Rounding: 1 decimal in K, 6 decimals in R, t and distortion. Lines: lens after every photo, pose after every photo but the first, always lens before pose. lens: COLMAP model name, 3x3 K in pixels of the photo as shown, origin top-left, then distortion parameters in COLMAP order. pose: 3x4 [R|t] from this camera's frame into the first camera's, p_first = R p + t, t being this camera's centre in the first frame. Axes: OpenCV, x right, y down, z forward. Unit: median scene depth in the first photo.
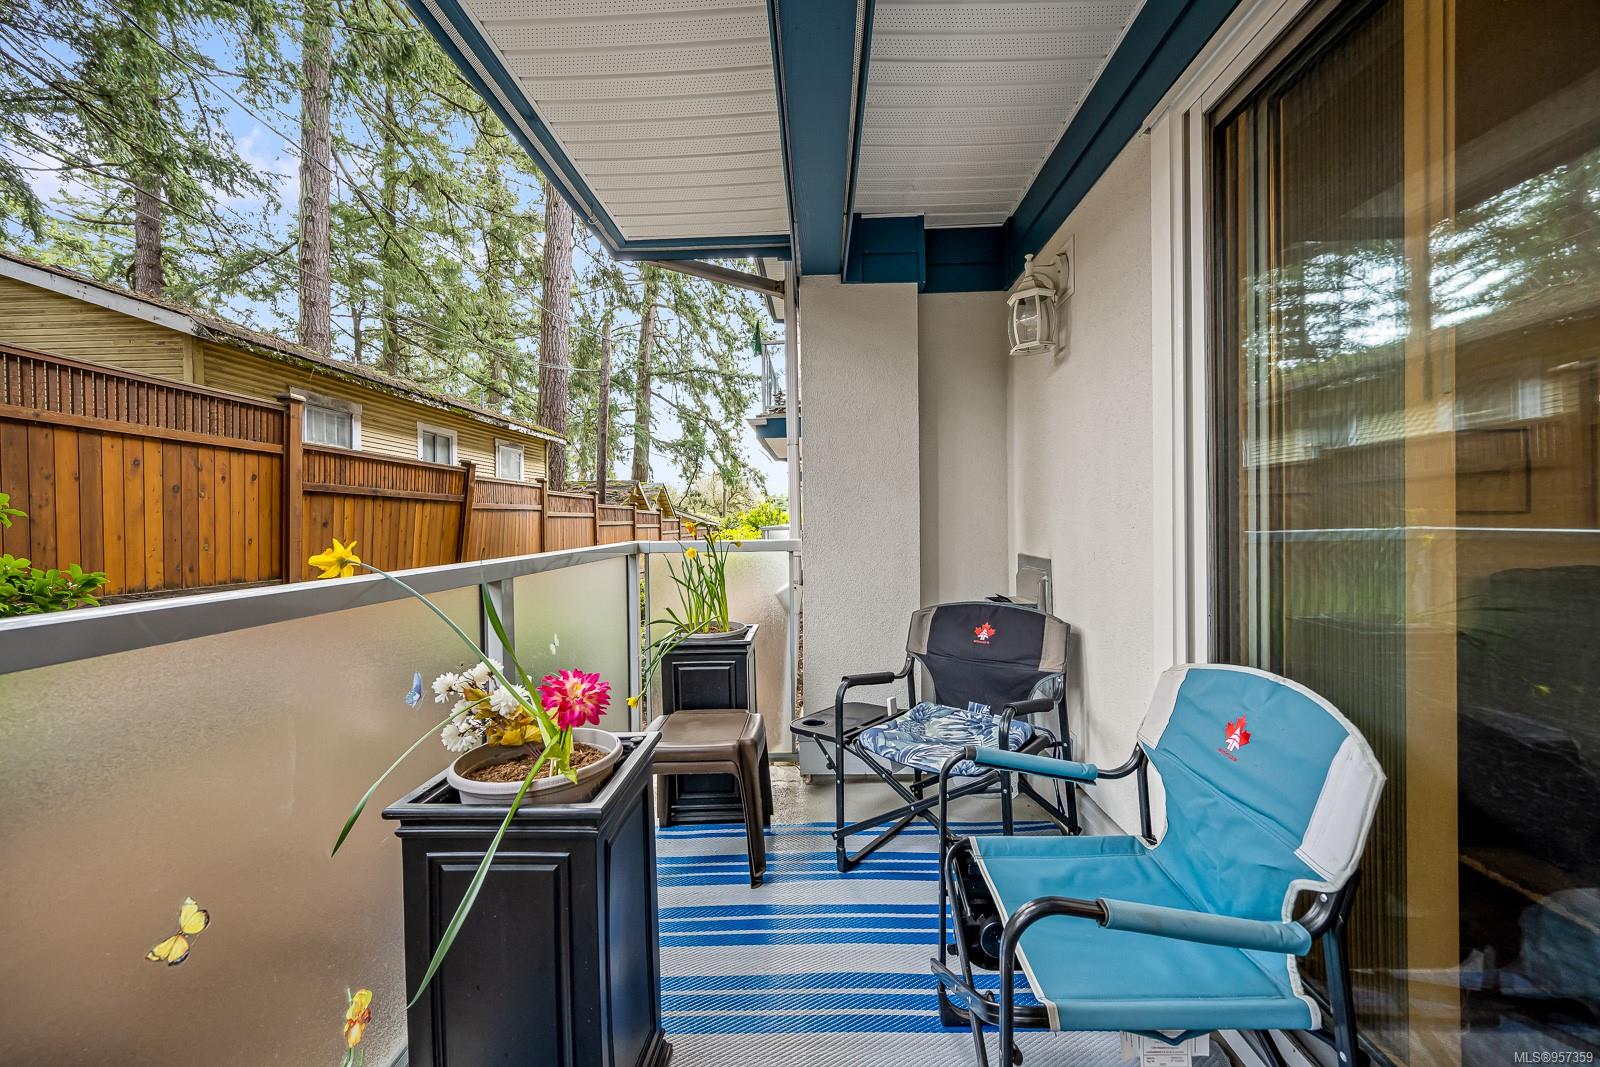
lens RADIAL K [[639.2, 0, 802.4], [0, 639.2, 523.3], [0, 0, 1]] dist [-0.001391, 0.000063]
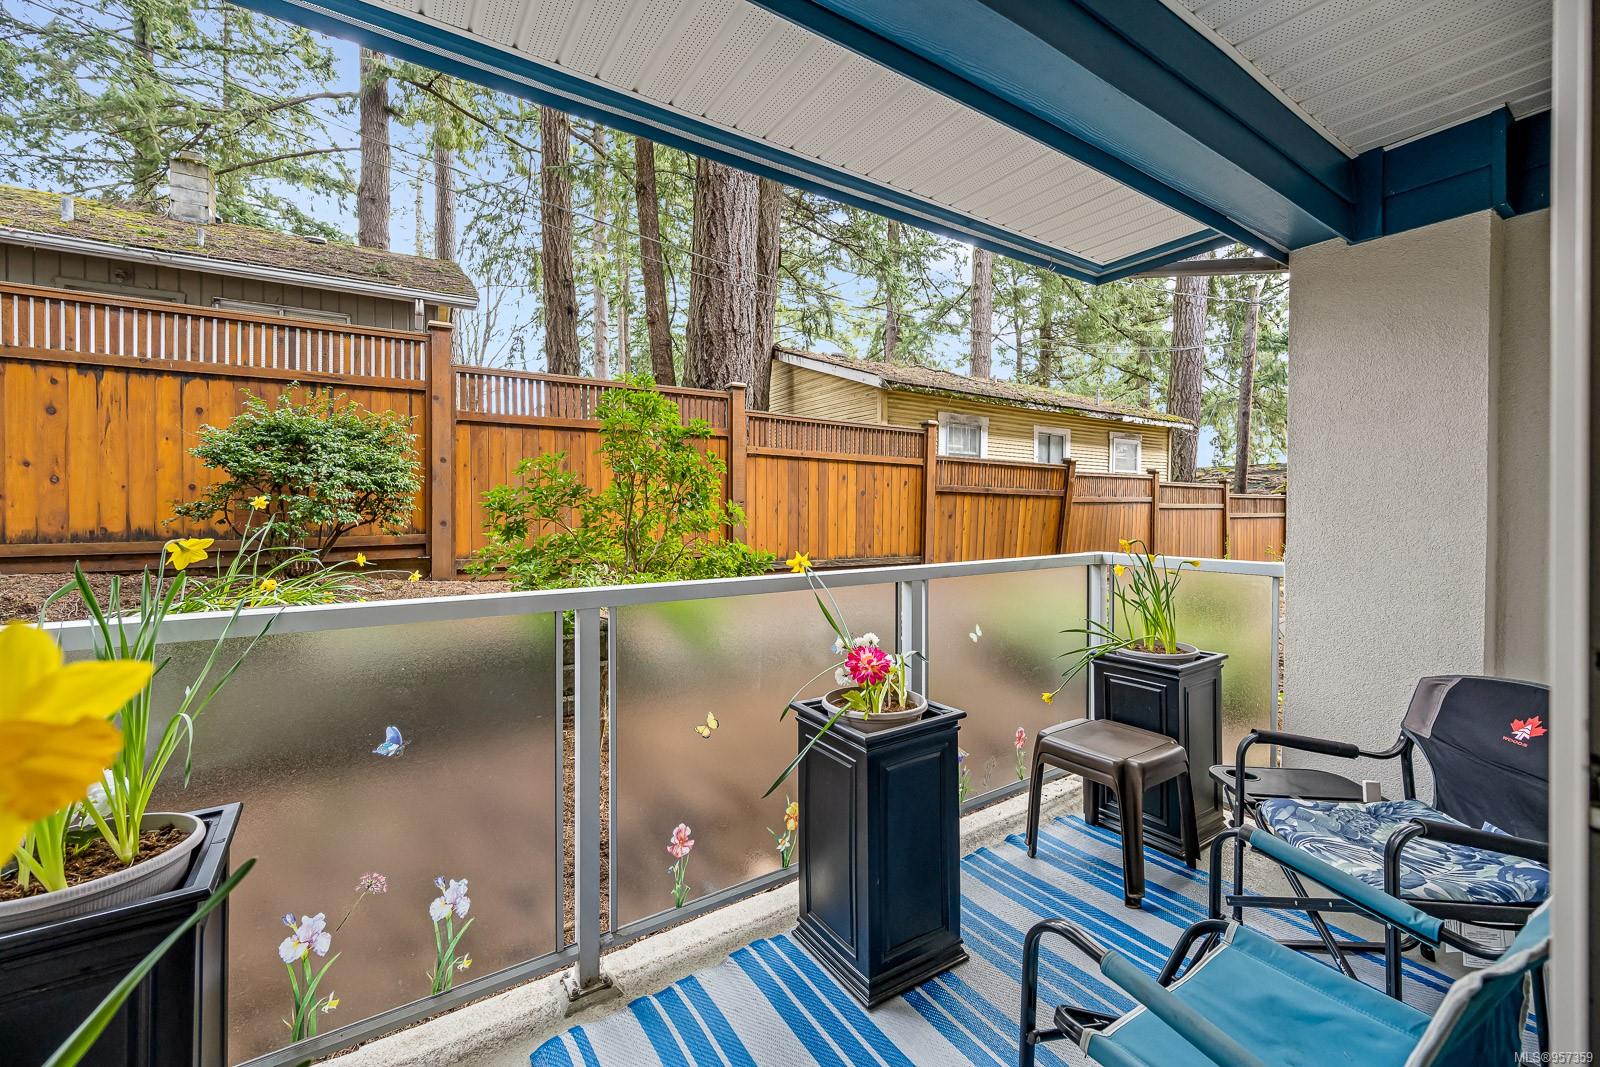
lens RADIAL K [[639.2, 0, 794.1], [0, 639.2, 511.8], [0, 0, 1]] dist [-0.001391, 0.000063]
pose [[0.567273, 0.018169, -0.823329, 0.135389], [-0.011725, 0.999833, 0.013985, -0.020292], [0.823446, 0.001720, 0.567392, -0.005646]]
